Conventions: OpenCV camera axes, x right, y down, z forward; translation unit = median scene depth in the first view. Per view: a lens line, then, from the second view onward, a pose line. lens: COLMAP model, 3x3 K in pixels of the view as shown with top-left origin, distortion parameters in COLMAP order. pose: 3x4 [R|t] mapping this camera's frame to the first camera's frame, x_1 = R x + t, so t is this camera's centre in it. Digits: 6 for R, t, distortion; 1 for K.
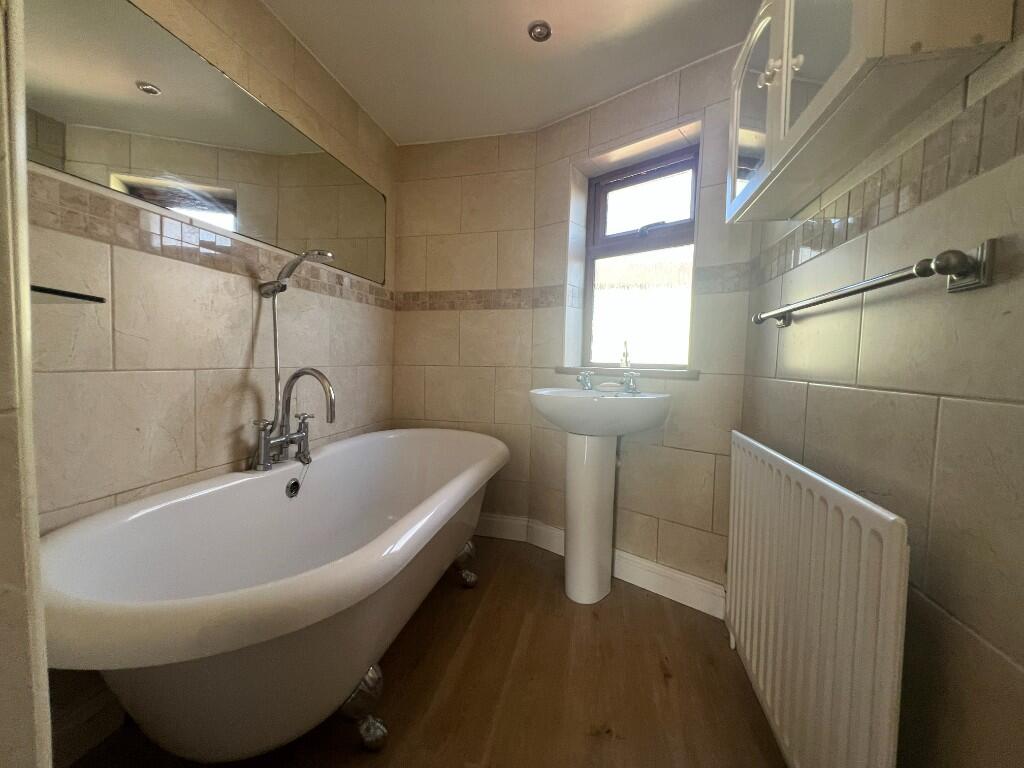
lens RADIAL K [[412.1, 0, 510.6], [0, 412.1, 381.5], [0, 0, 1]] dist [0.001452, -0.000633]
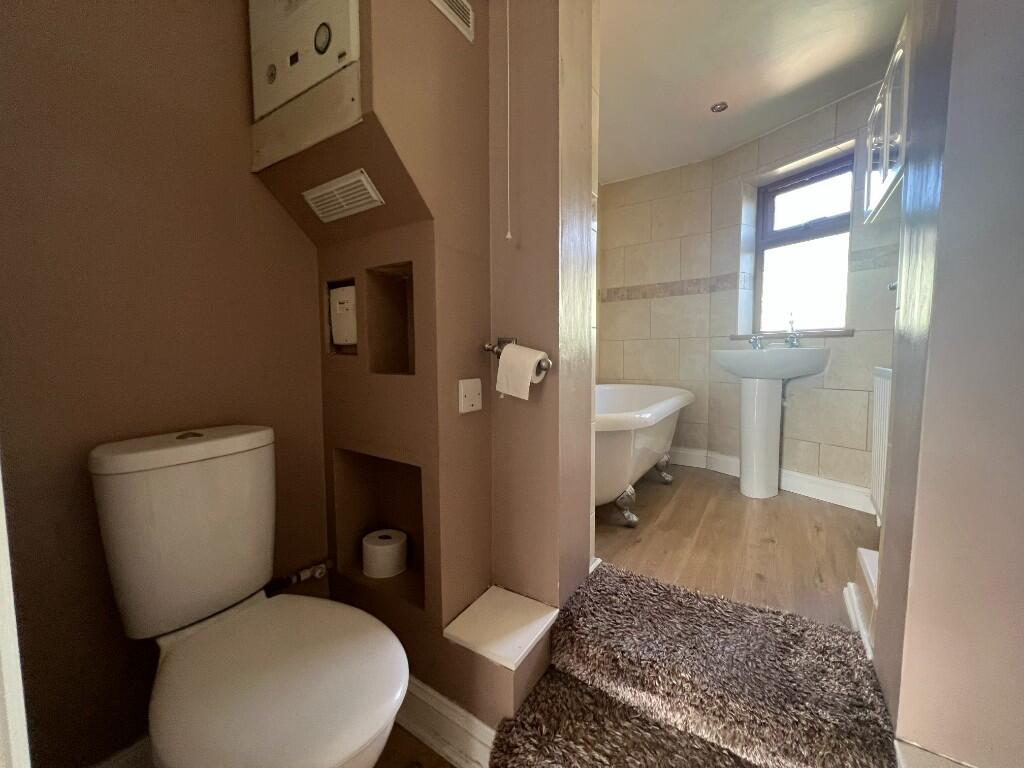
lens RADIAL K [[409.2, 0, 512.6], [0, 409.2, 381.5], [0, 0, 1]] dist [-0.004177, -0.000171]
pose [[0.938108, -0.006927, -0.346273, -0.097321], [0.011913, 0.999854, 0.012272, 0.092122], [0.346138, -0.015638, 0.938053, -0.500375]]
